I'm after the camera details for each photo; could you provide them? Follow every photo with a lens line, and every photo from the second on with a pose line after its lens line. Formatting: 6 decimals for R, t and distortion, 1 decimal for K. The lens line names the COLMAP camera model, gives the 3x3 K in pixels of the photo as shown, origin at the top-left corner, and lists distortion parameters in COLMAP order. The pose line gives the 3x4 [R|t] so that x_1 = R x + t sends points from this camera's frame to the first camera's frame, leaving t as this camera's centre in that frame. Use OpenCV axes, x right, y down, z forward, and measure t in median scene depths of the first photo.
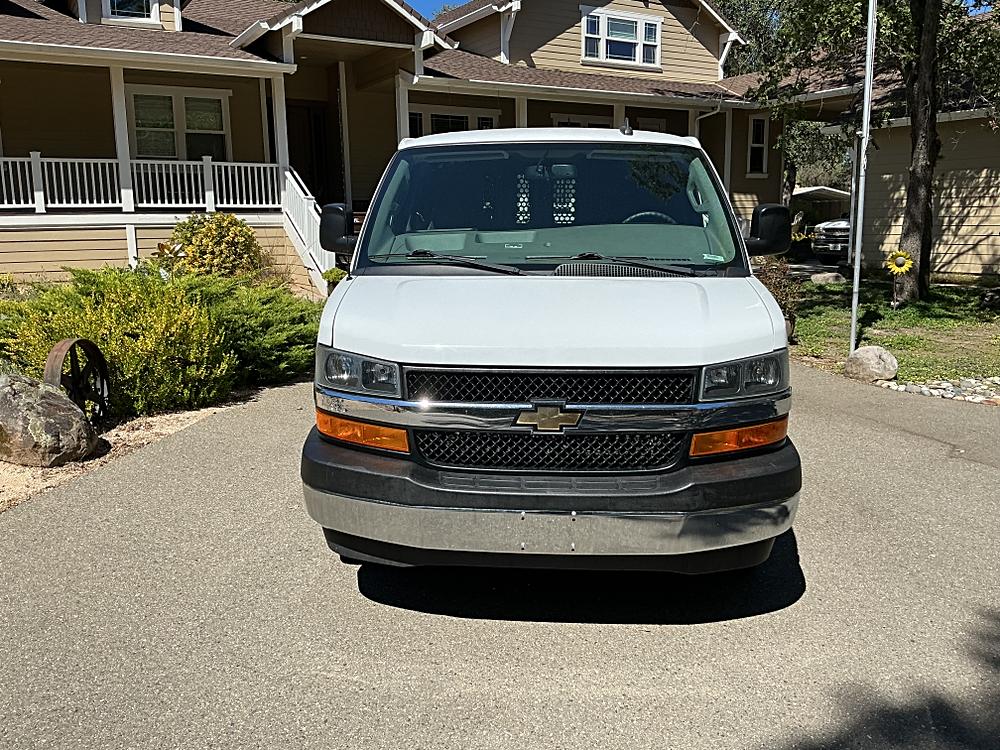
lens RADIAL K [[851.3, 0, 500.0], [0, 851.3, 375.0], [0, 0, 1]] dist [0.066996, -0.140260]
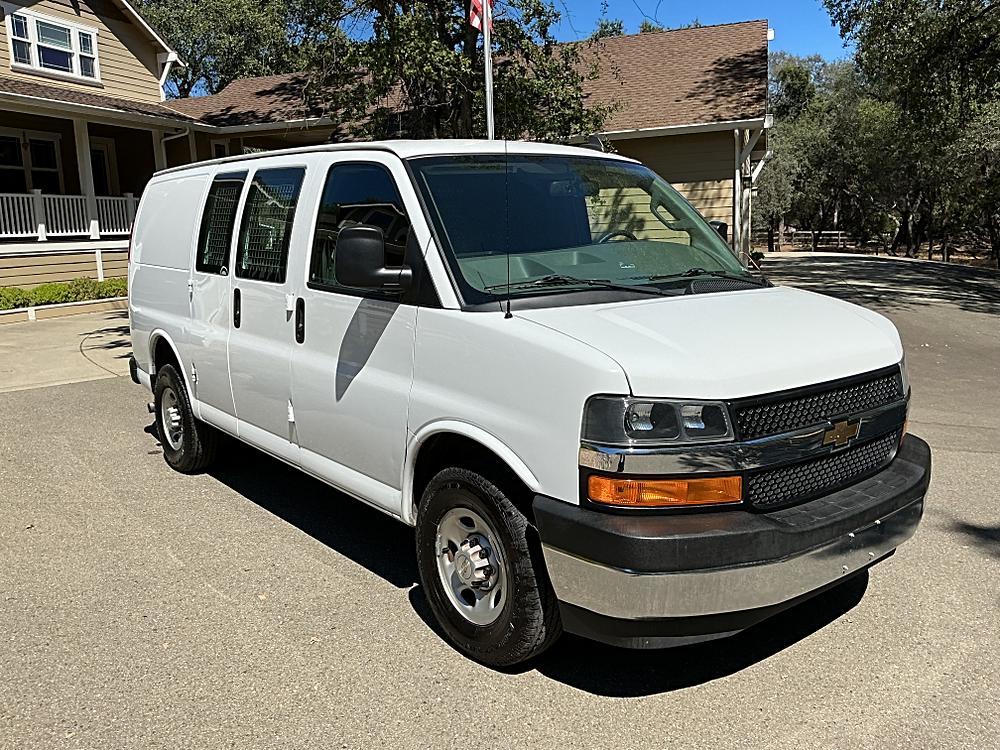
lens RADIAL K [[851.3, 0, 500.0], [0, 851.3, 375.0], [0, 0, 1]] dist [0.066996, -0.140260]
pose [[0.751136, -0.126206, 0.647971, -0.123953], [0.146950, 0.988893, 0.022261, -0.013493], [-0.643584, 0.078498, 0.761340, 0.070876]]
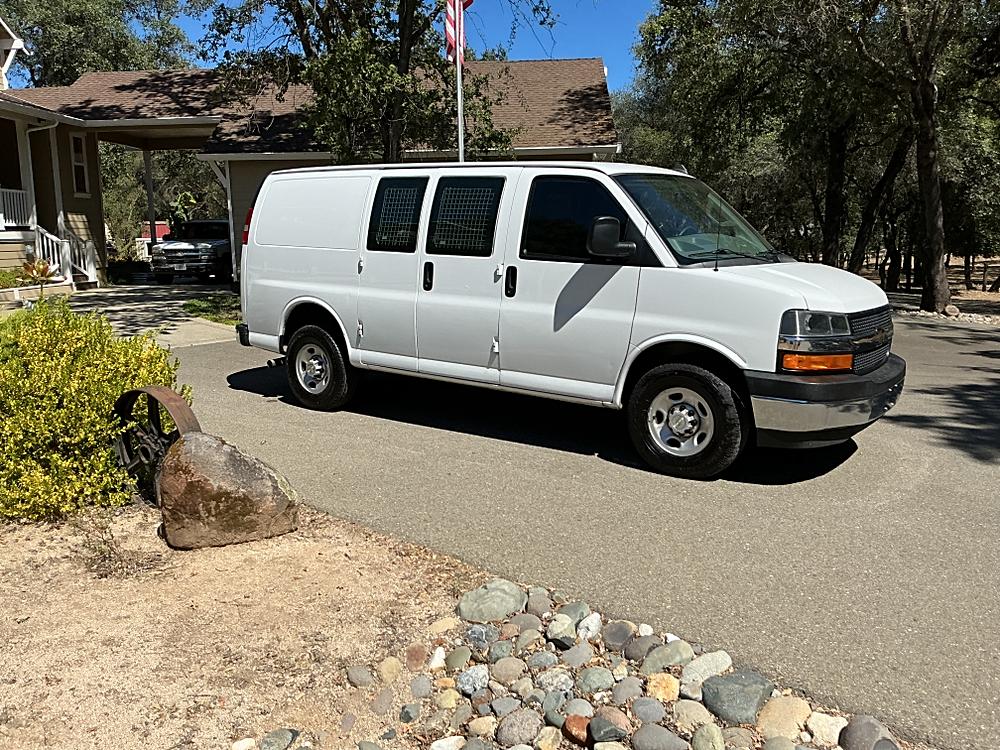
lens RADIAL K [[843.8, 0, 500.4], [0, 843.8, 388.3], [0, 0, 1]] dist [0.089673, -0.141266]
pose [[0.543486, -0.145992, 0.826625, -0.274341], [0.156990, 0.985062, 0.070756, -0.013401], [-0.824607, 0.091317, 0.558287, 0.095864]]
